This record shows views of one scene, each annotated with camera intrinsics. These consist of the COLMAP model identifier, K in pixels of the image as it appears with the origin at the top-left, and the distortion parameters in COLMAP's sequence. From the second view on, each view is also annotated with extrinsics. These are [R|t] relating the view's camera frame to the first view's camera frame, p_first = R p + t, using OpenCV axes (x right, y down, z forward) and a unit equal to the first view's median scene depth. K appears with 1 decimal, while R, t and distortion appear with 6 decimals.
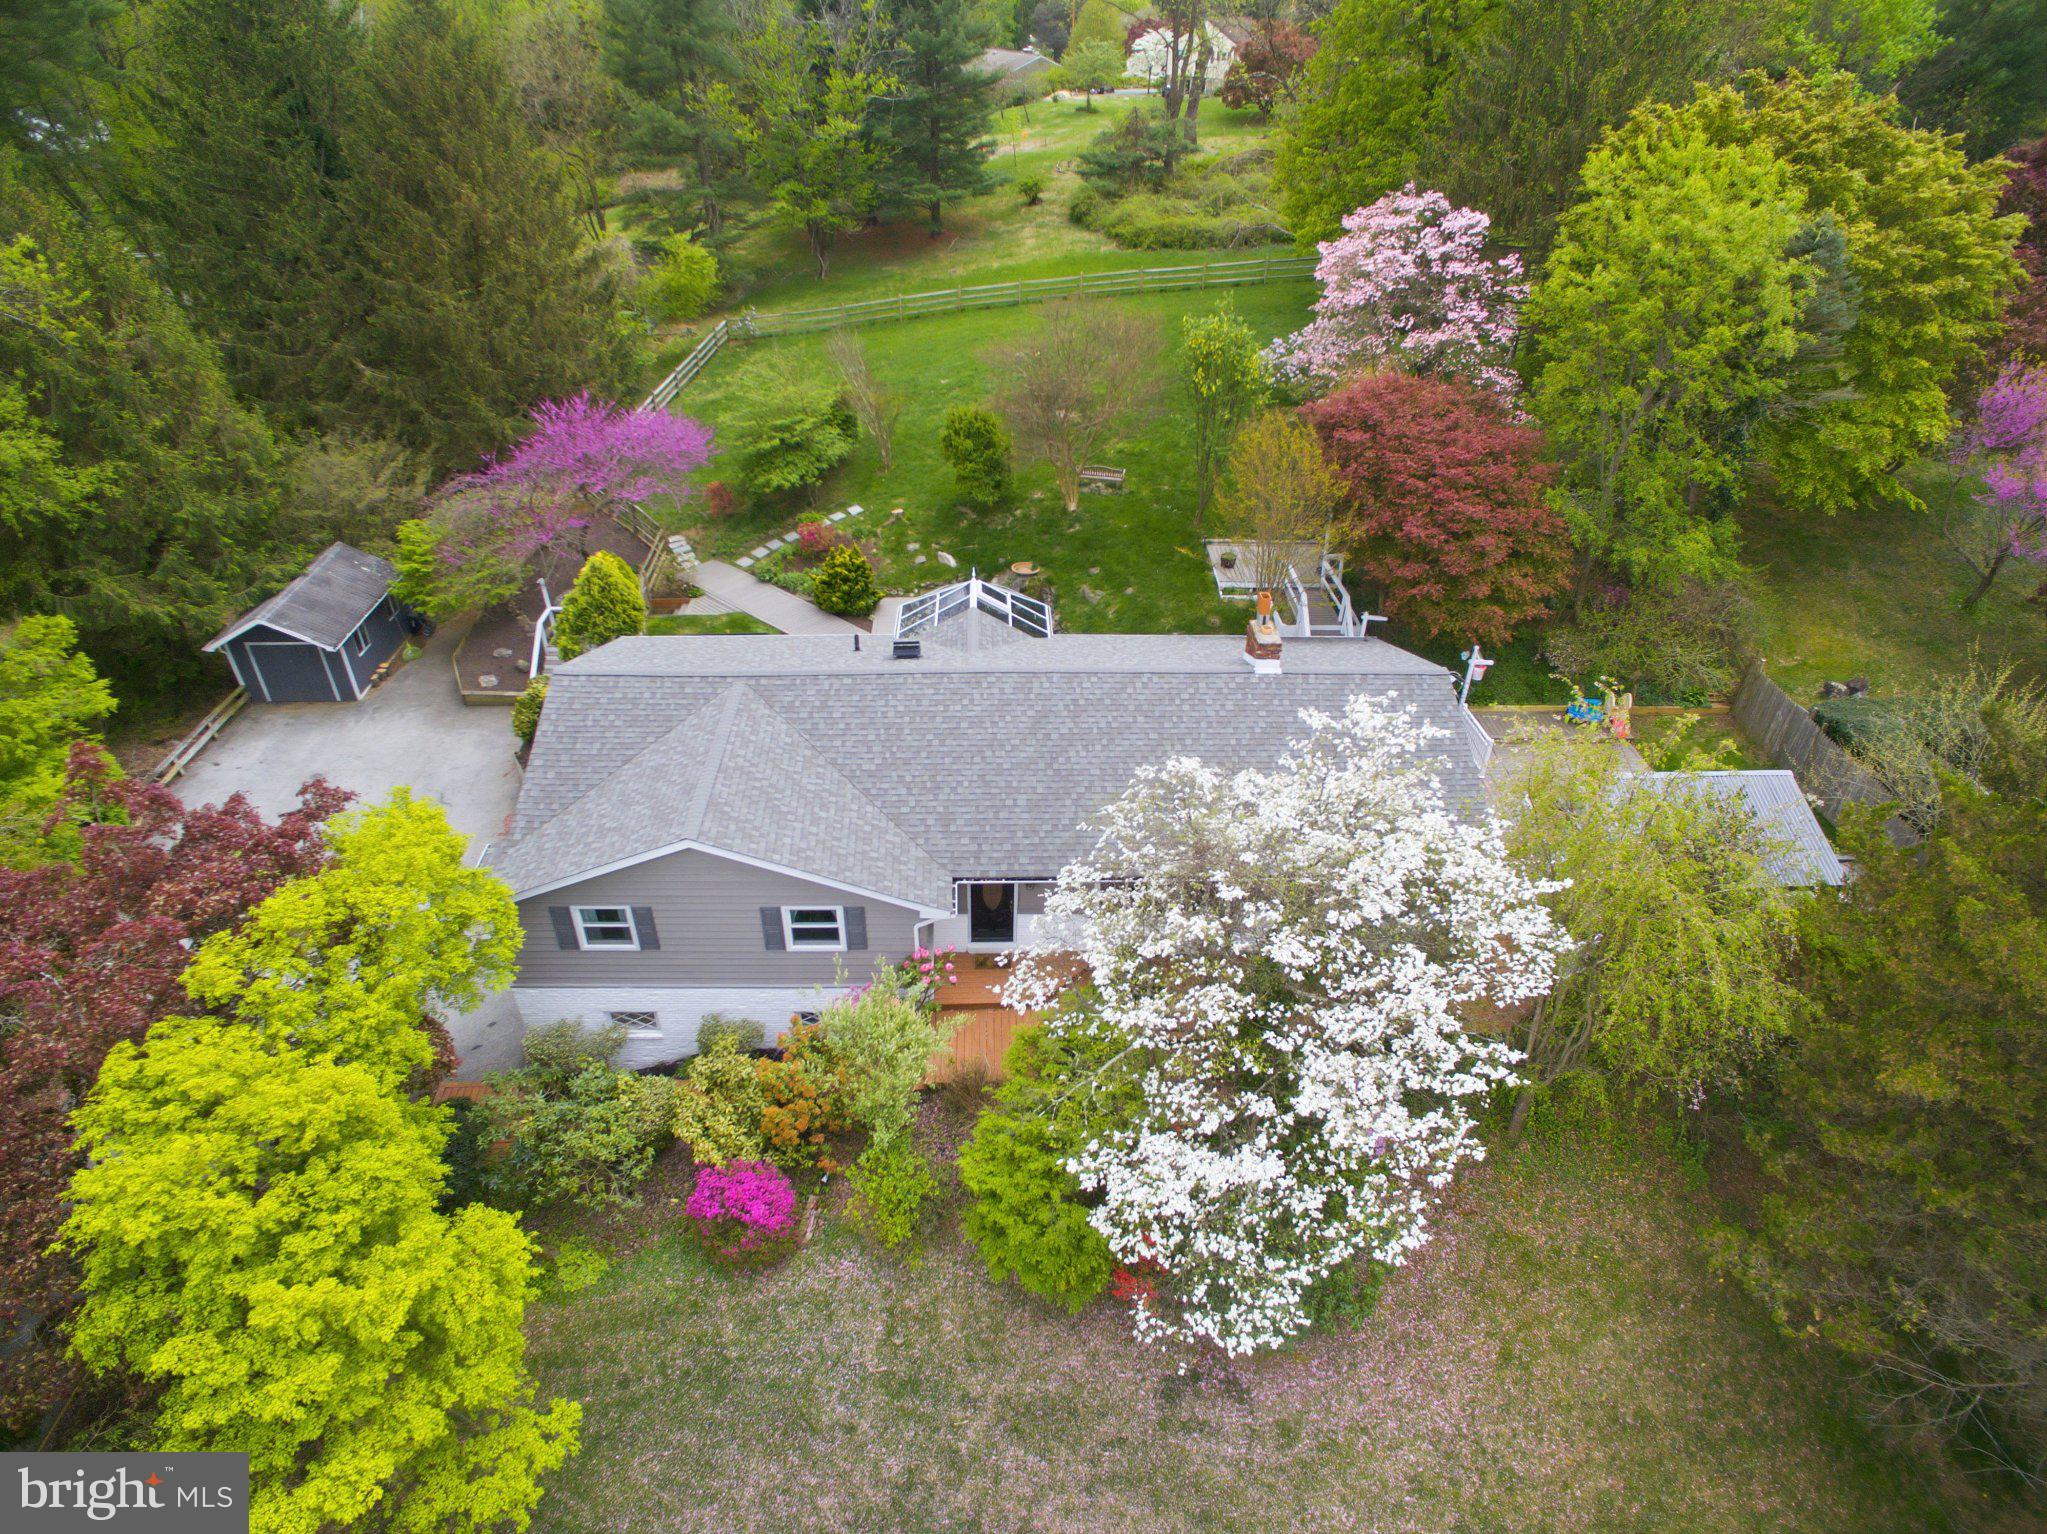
lens RADIAL K [[1181.3, 0, 1034.2], [0, 1181.3, 764.3], [0, 0, 1]] dist [-0.130259, 0.087870]
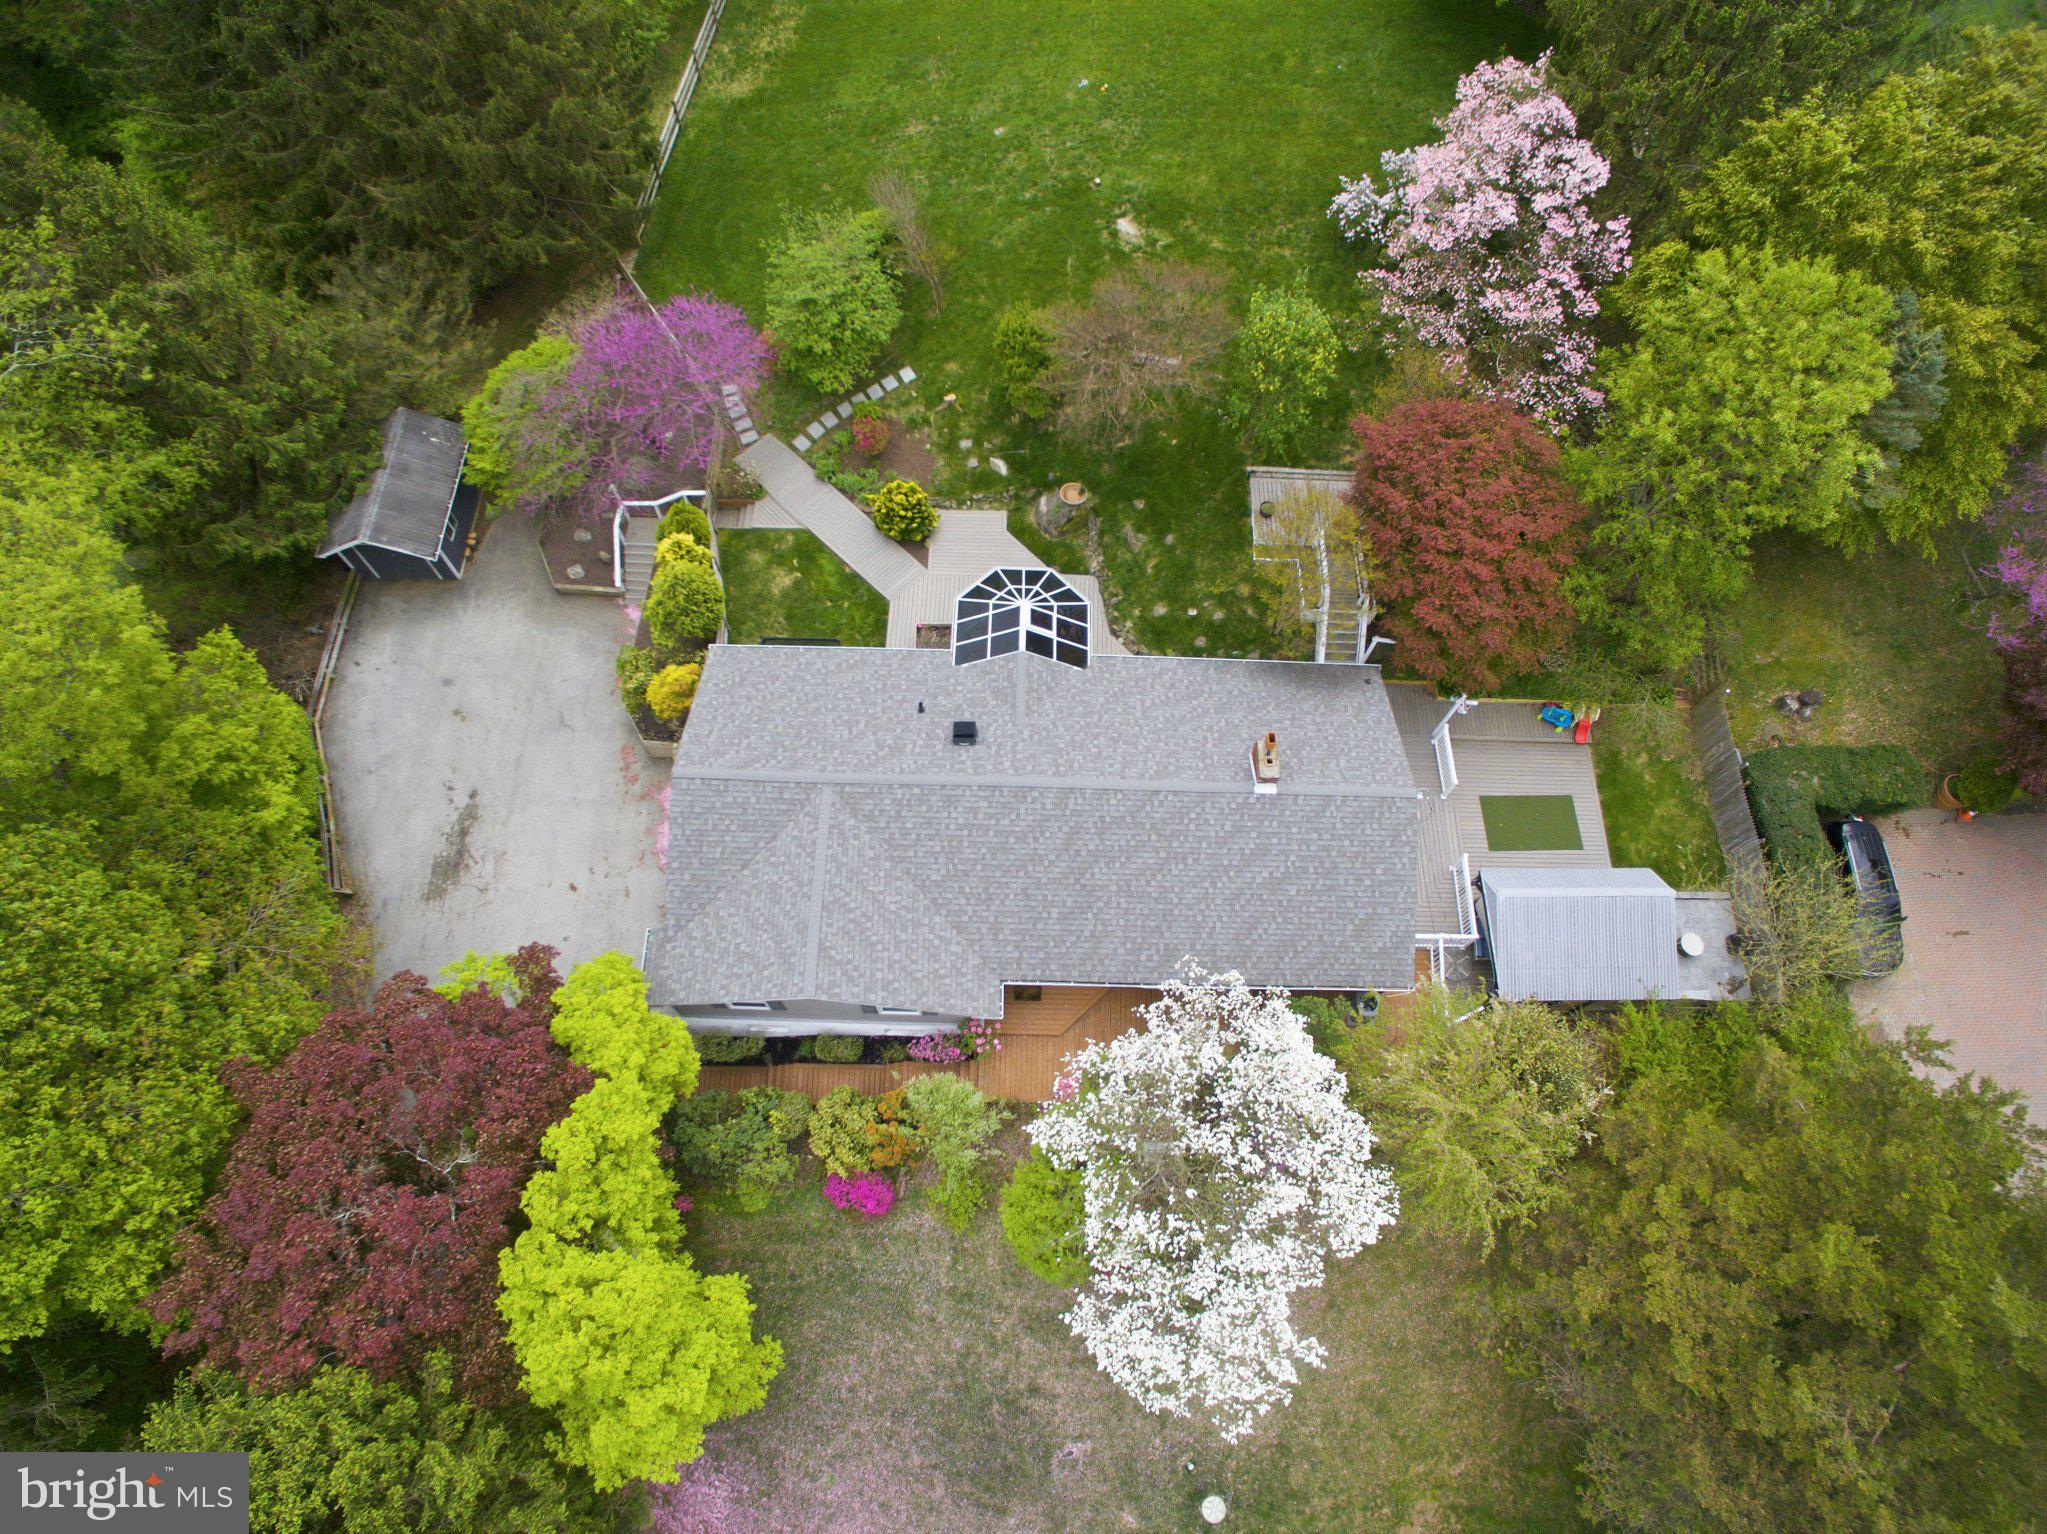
lens RADIAL K [[1181.3, 0, 1034.2], [0, 1181.3, 764.3], [0, 0, 1]] dist [-0.130259, 0.087870]
pose [[0.998485, 0.053105, -0.014386, -0.023518], [-0.038258, 0.858052, 0.512135, -0.799184], [0.039541, -0.510809, 0.858784, -0.029887]]
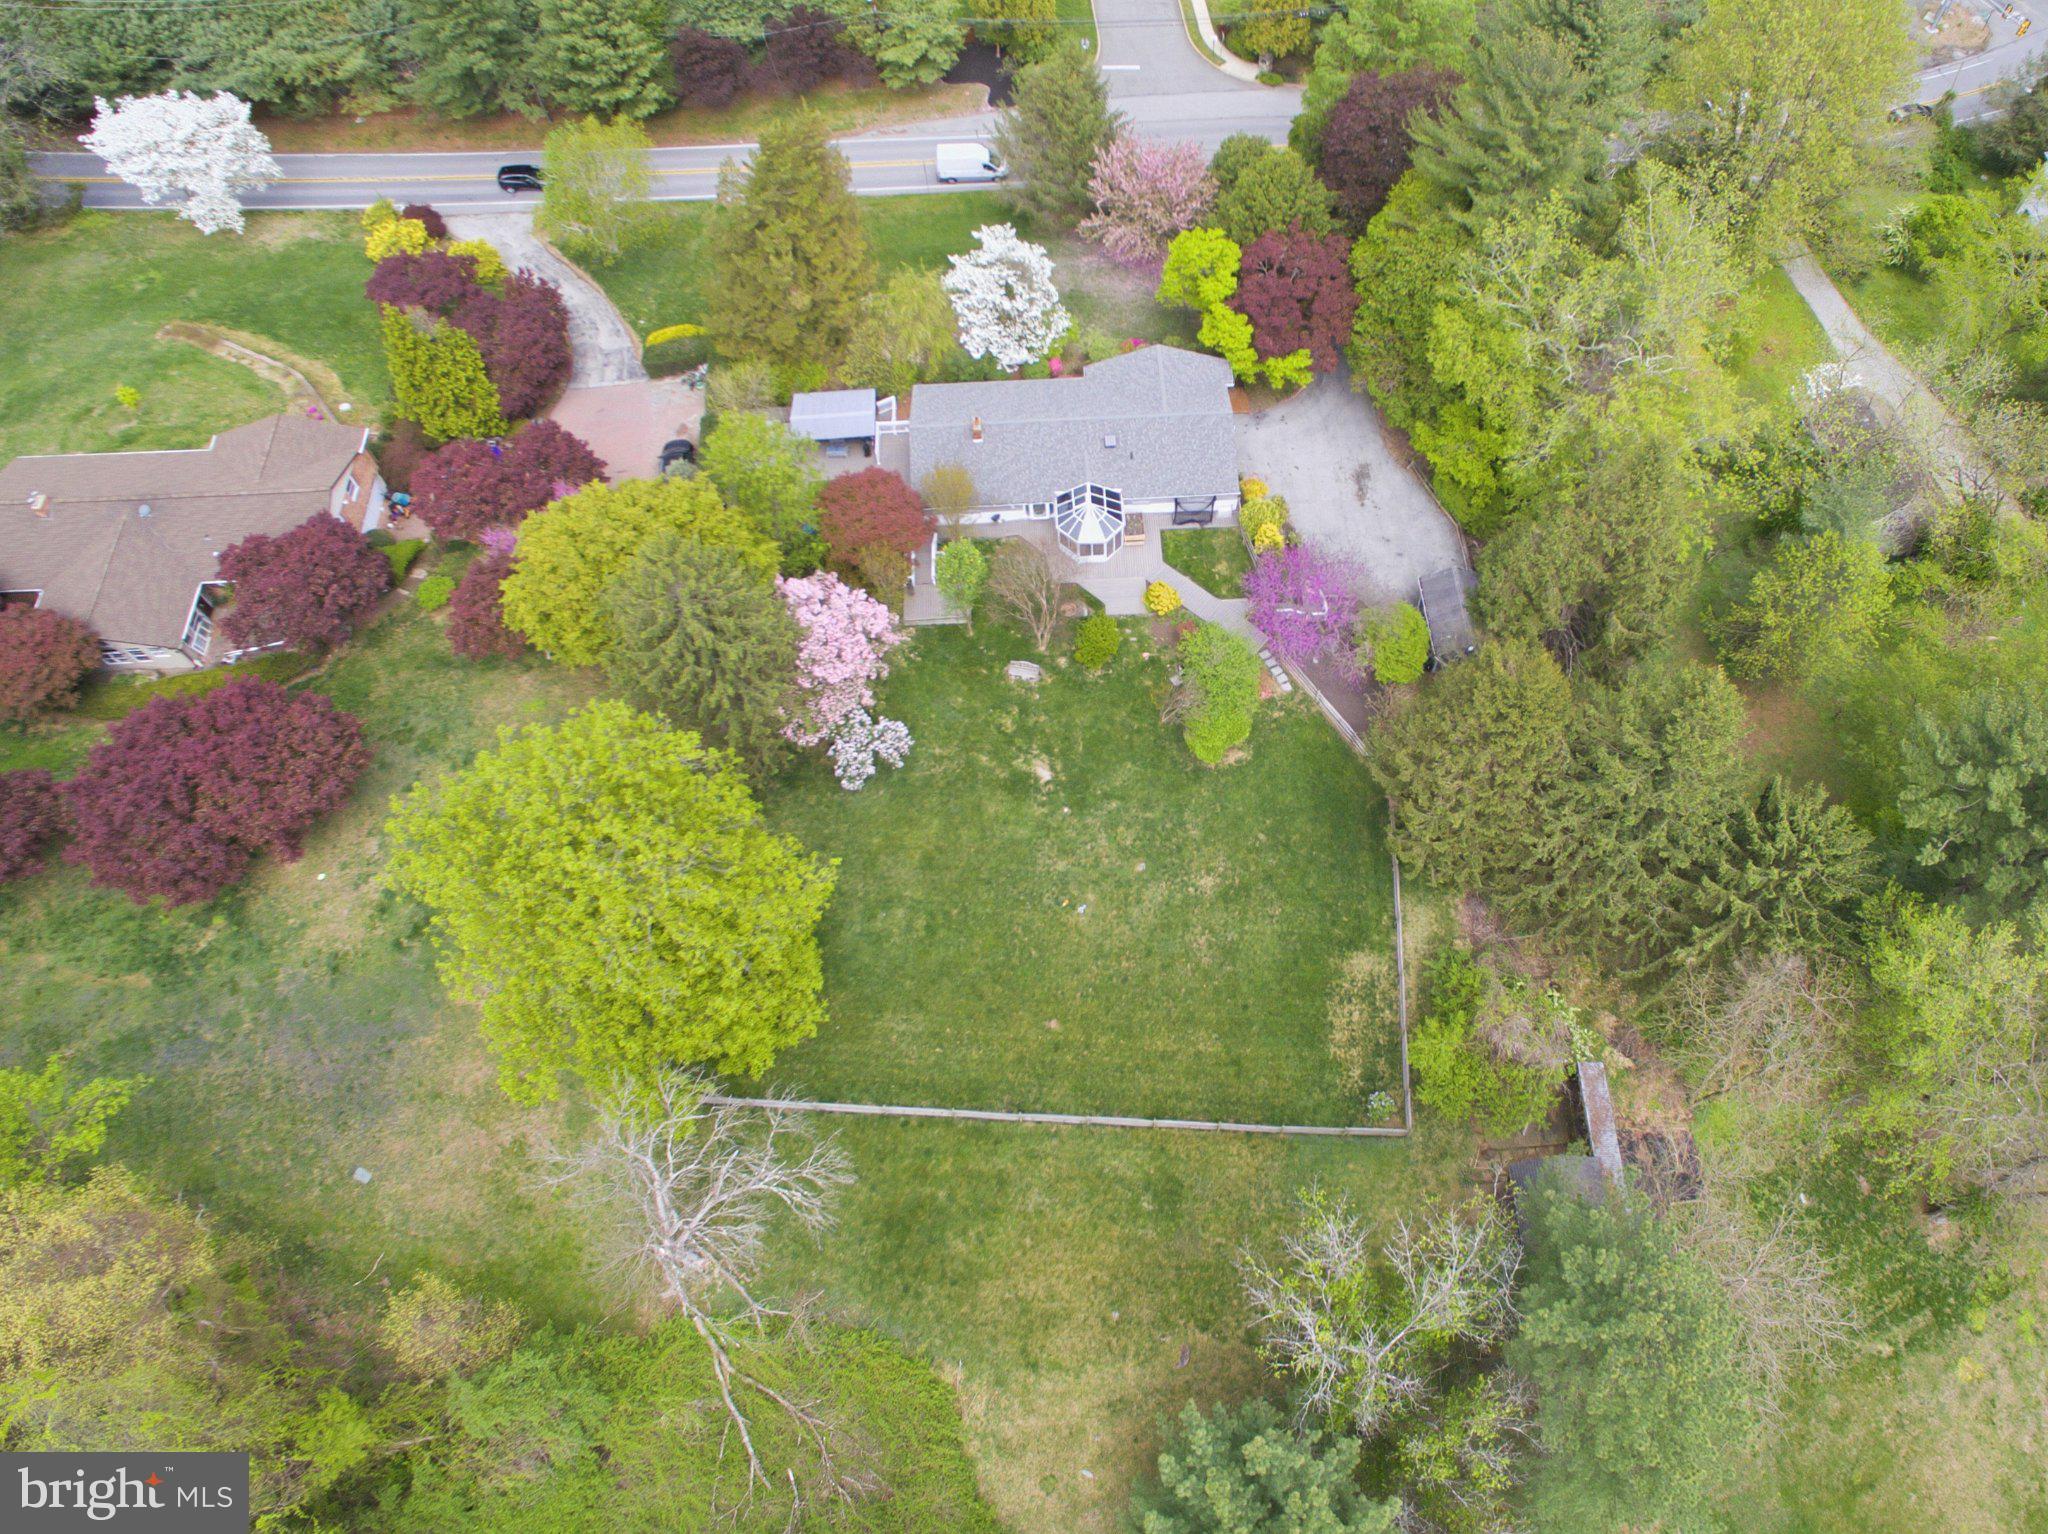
lens RADIAL K [[1181.9, 0, 1034.7], [0, 1181.9, 764.3], [0, 0, 1]] dist [-0.130259, 0.087870]
pose [[-0.999909, 0.006958, 0.011536, 0.041707], [0.010199, -0.168564, 0.985638, -3.334043], [0.008803, 0.985666, 0.168478, 1.505790]]
